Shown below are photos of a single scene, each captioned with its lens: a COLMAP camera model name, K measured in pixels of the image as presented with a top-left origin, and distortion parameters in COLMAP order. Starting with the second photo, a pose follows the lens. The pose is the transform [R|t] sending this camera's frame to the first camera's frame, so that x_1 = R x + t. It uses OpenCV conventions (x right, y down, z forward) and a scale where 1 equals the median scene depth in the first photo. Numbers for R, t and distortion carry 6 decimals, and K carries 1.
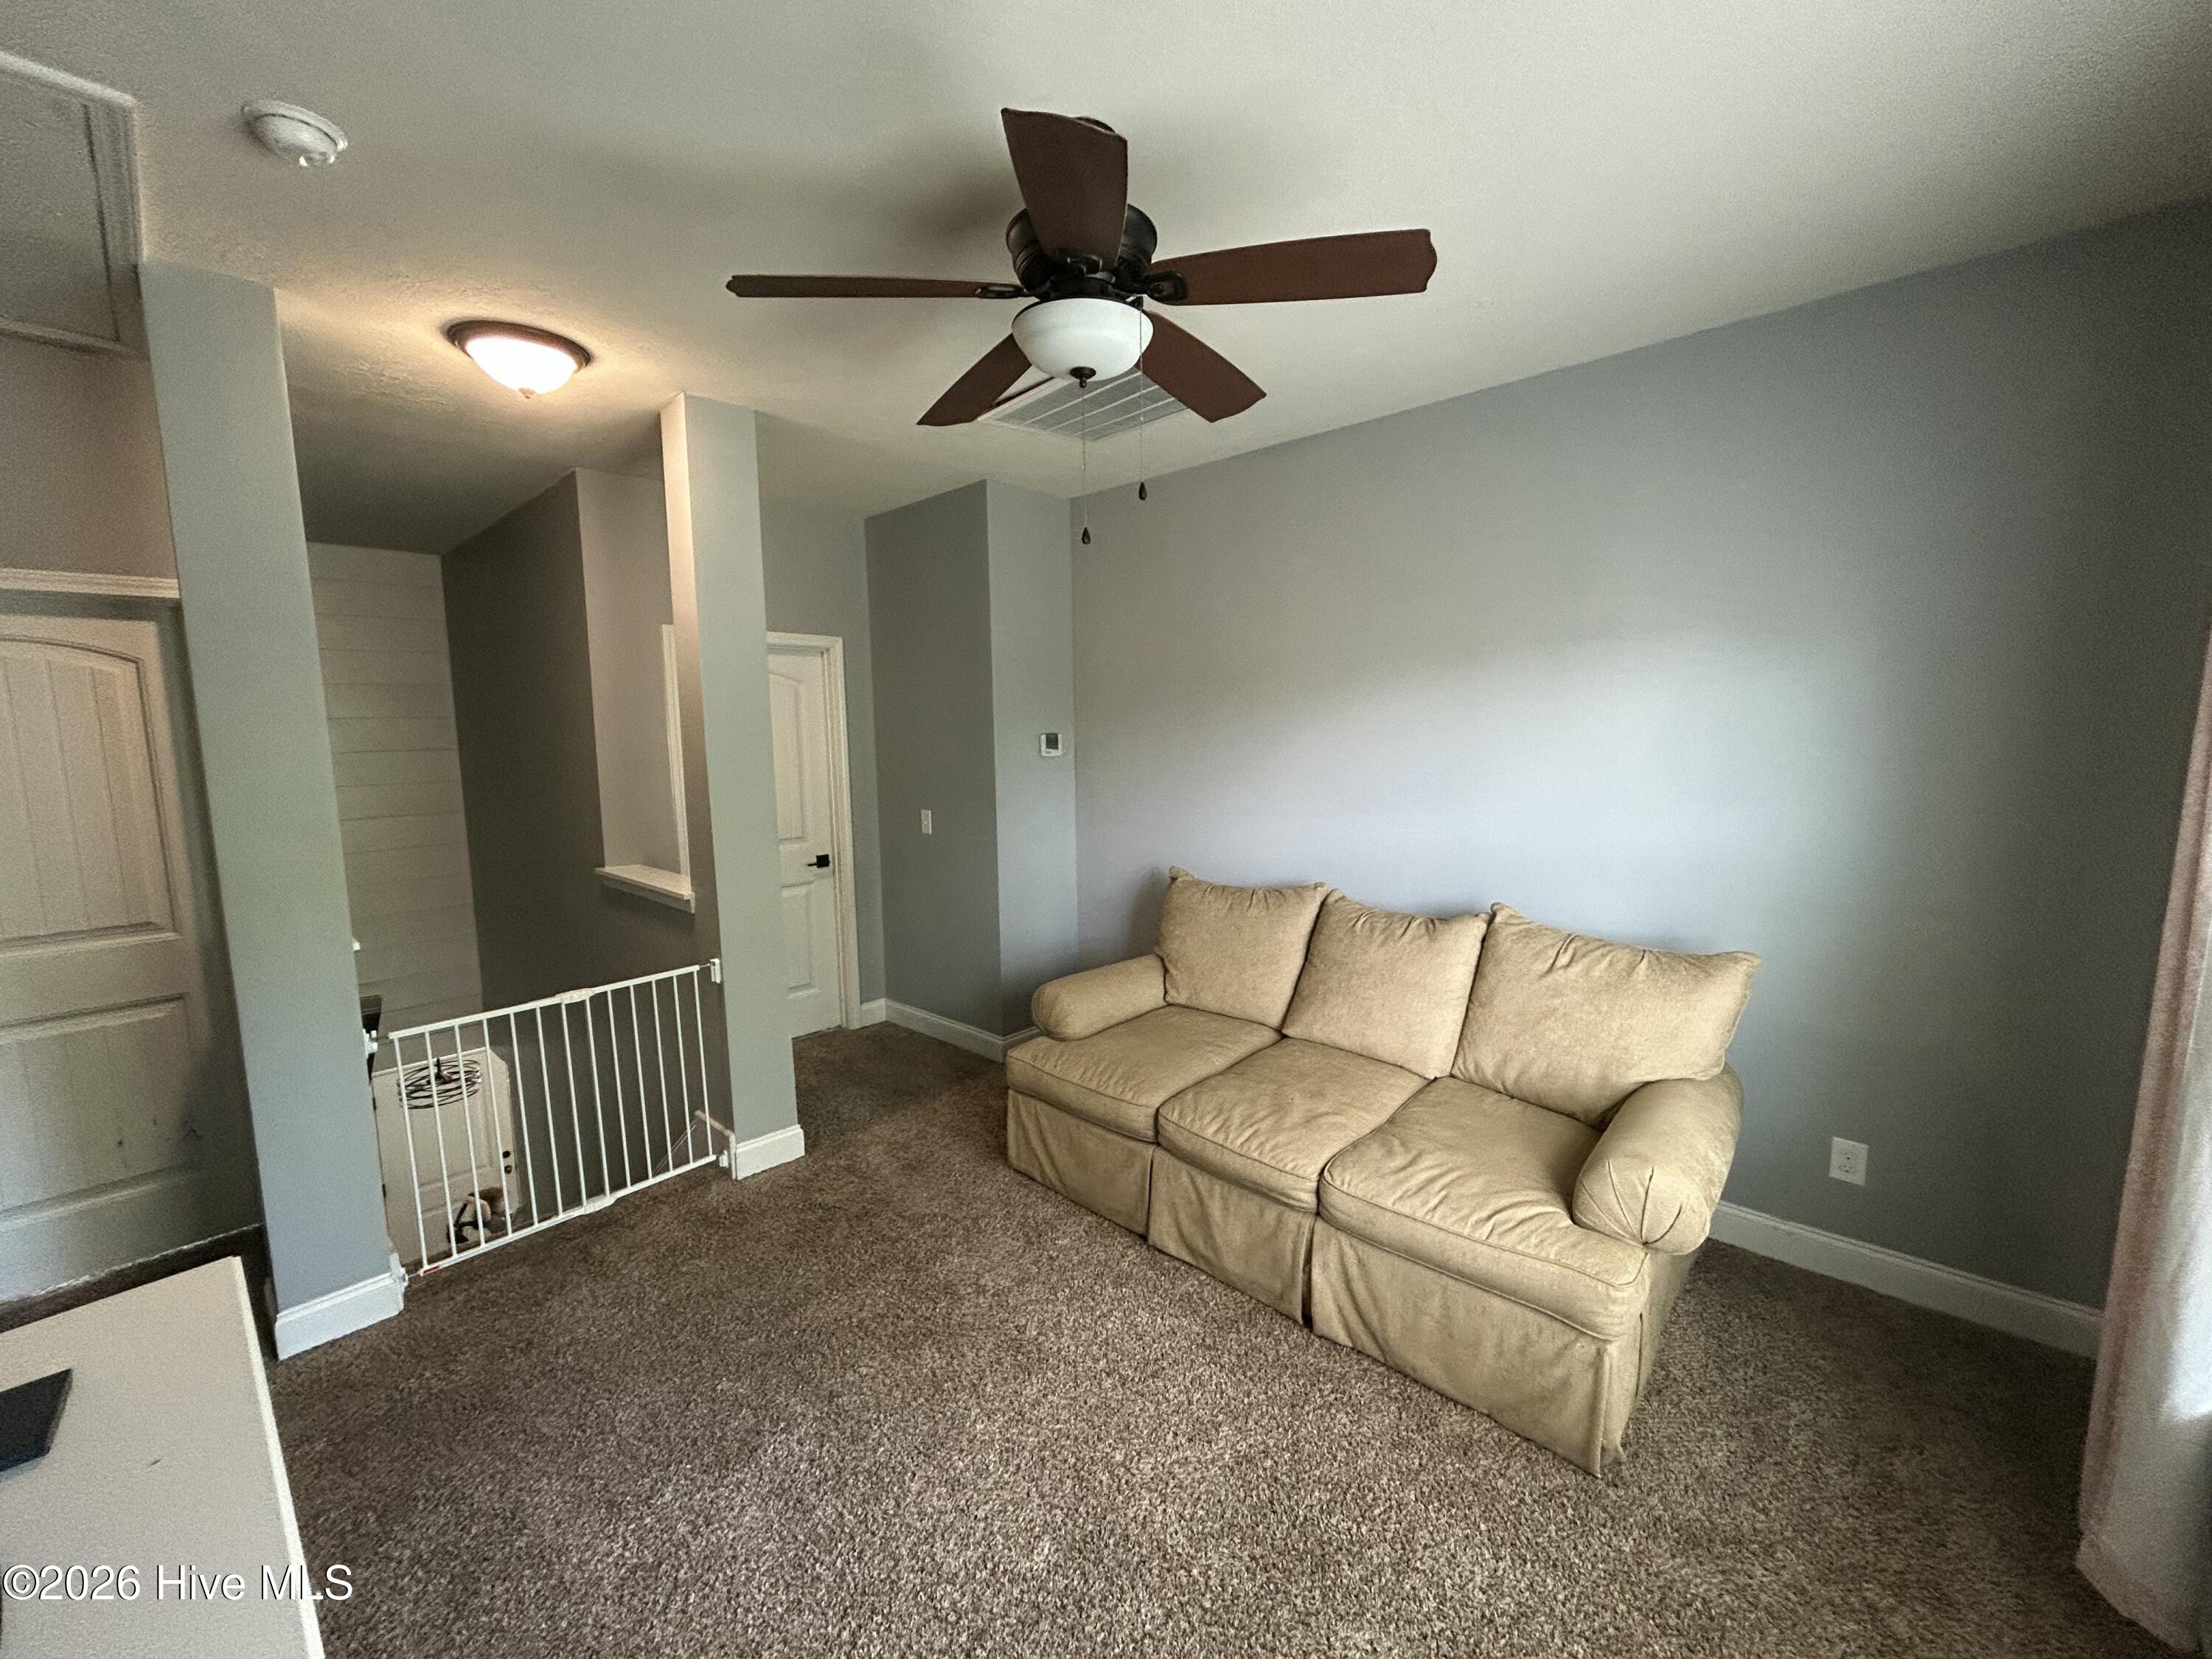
lens RADIAL K [[878.8, 0, 1106.0], [0, 878.8, 829.5], [0, 0, 1]] dist [-0.000271, -0.000023]
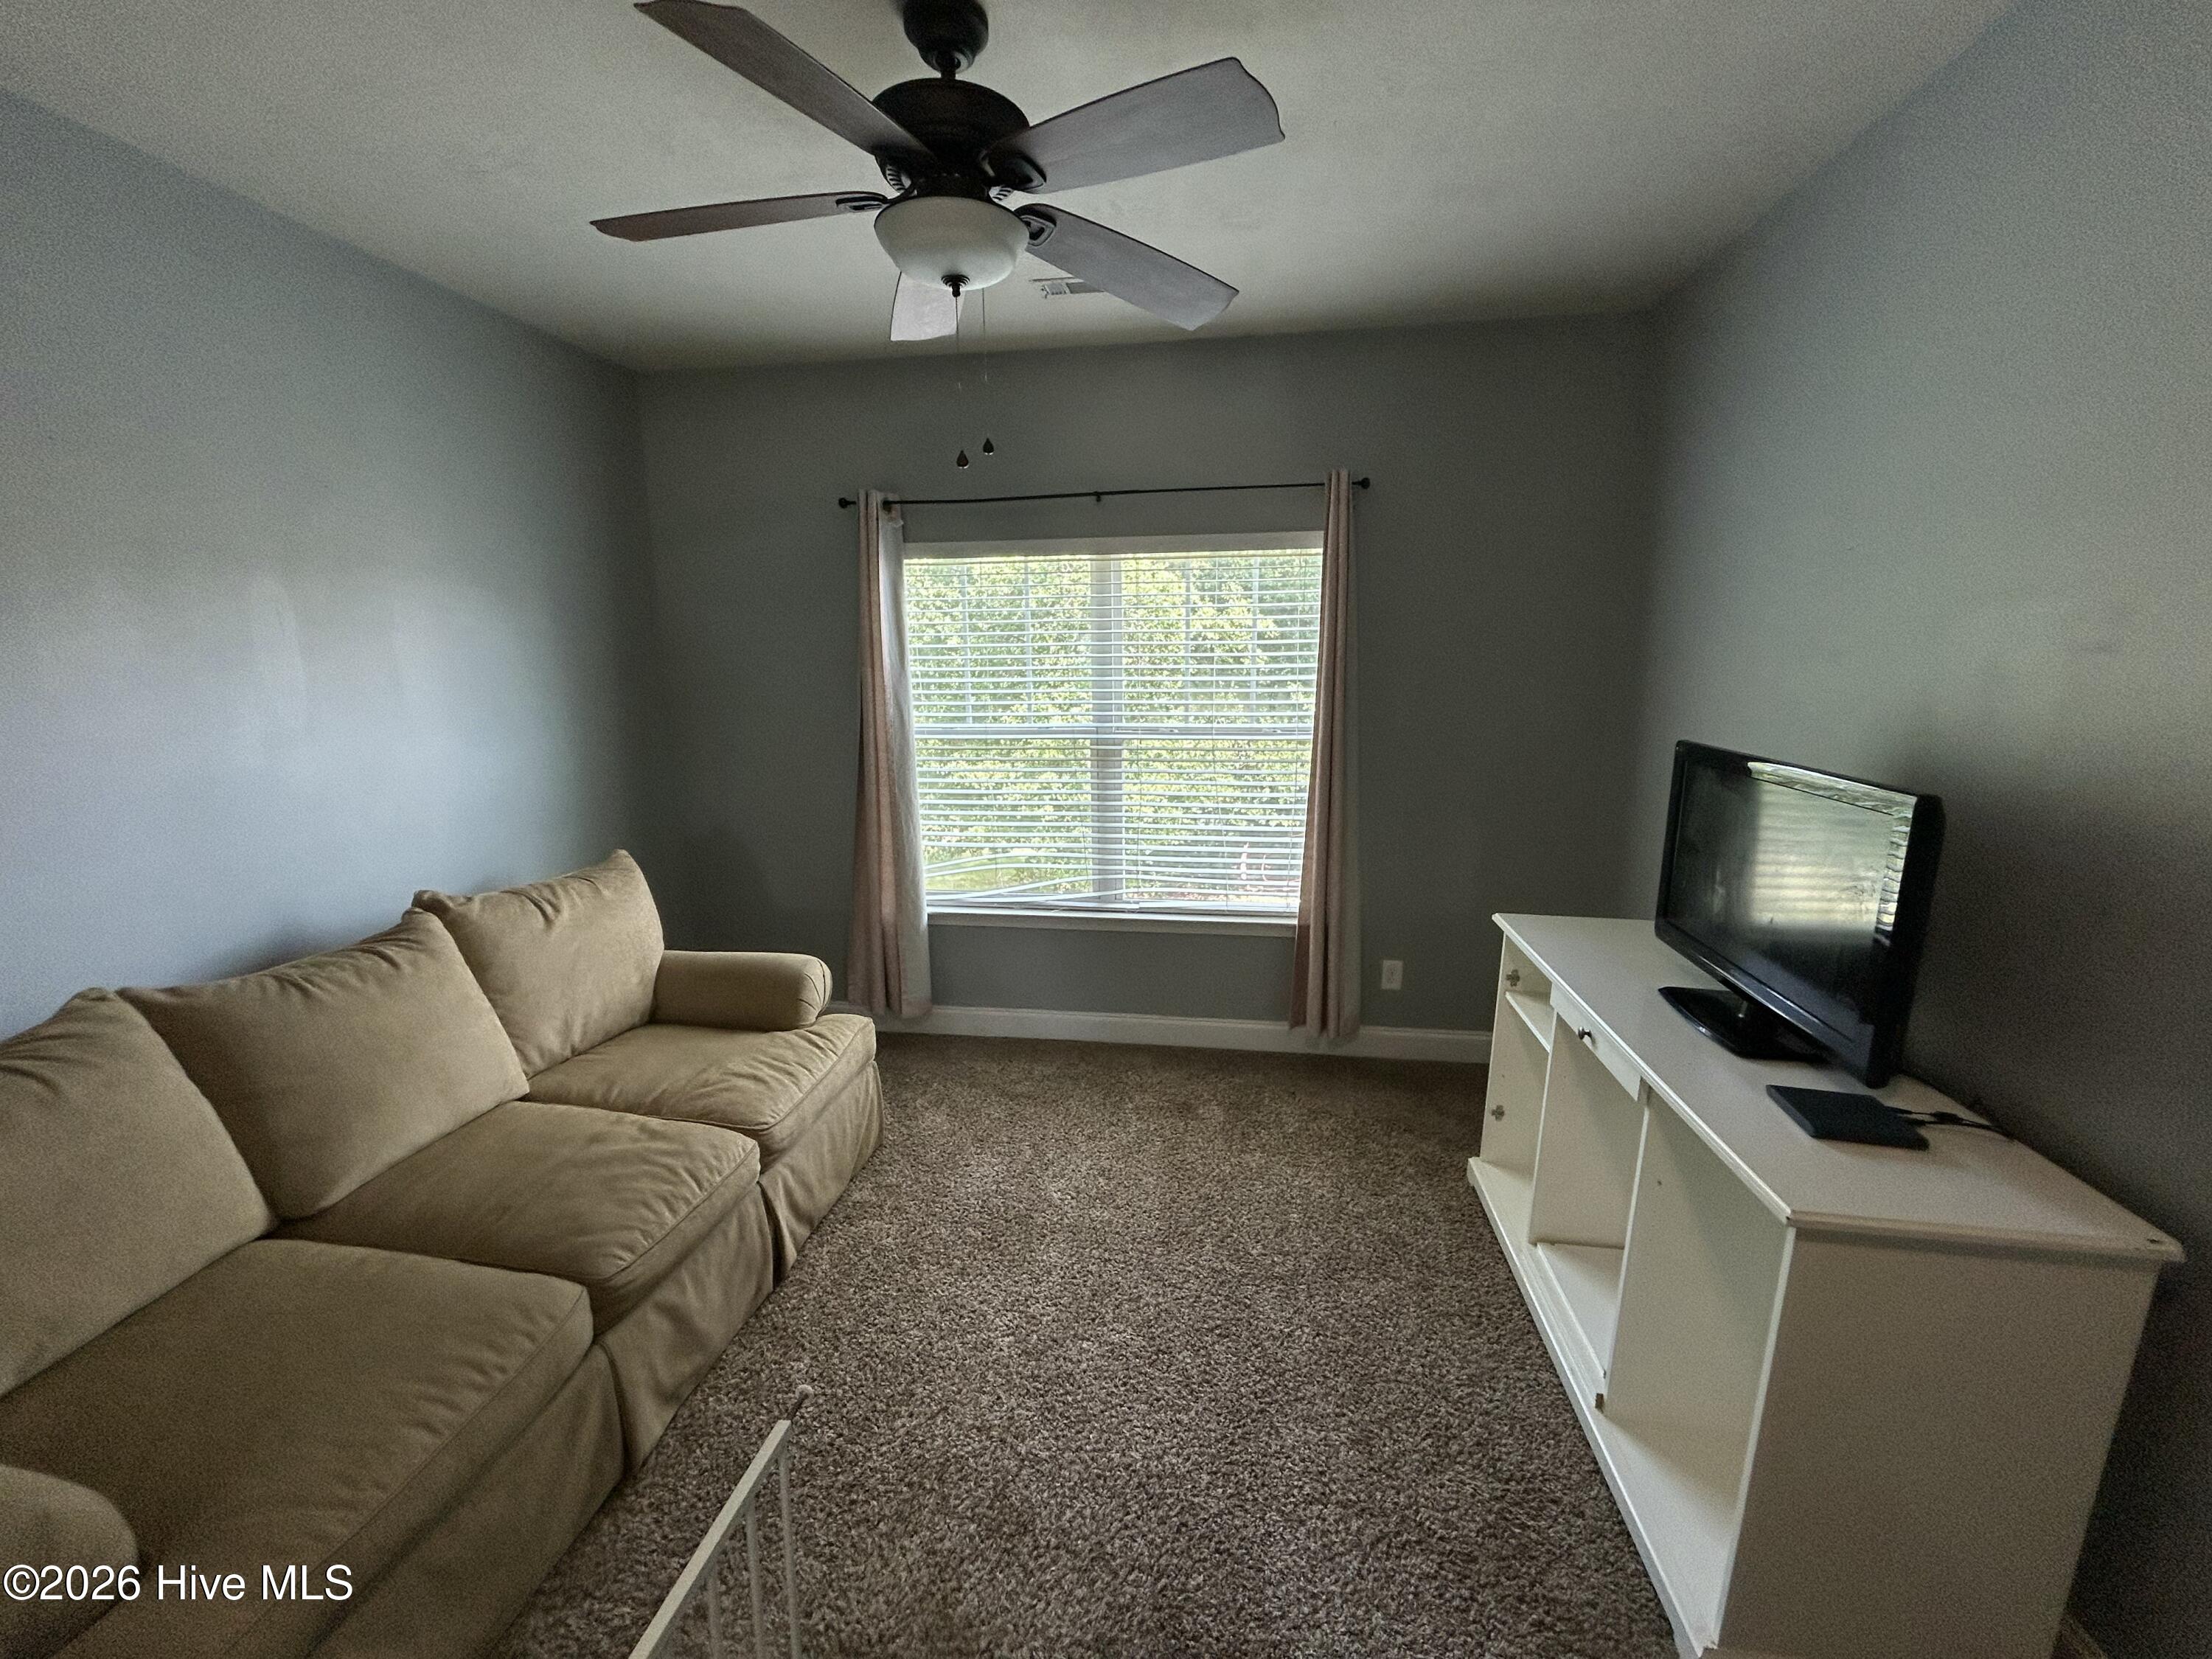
lens RADIAL K [[878.8, 0, 1106.0], [0, 878.8, 829.5], [0, 0, 1]] dist [-0.000271, -0.000023]
pose [[-0.555634, -0.149535, 0.817869, -0.631406], [0.114709, 0.960499, 0.253542, -0.116351], [-0.823476, 0.234693, -0.516533, 0.979184]]
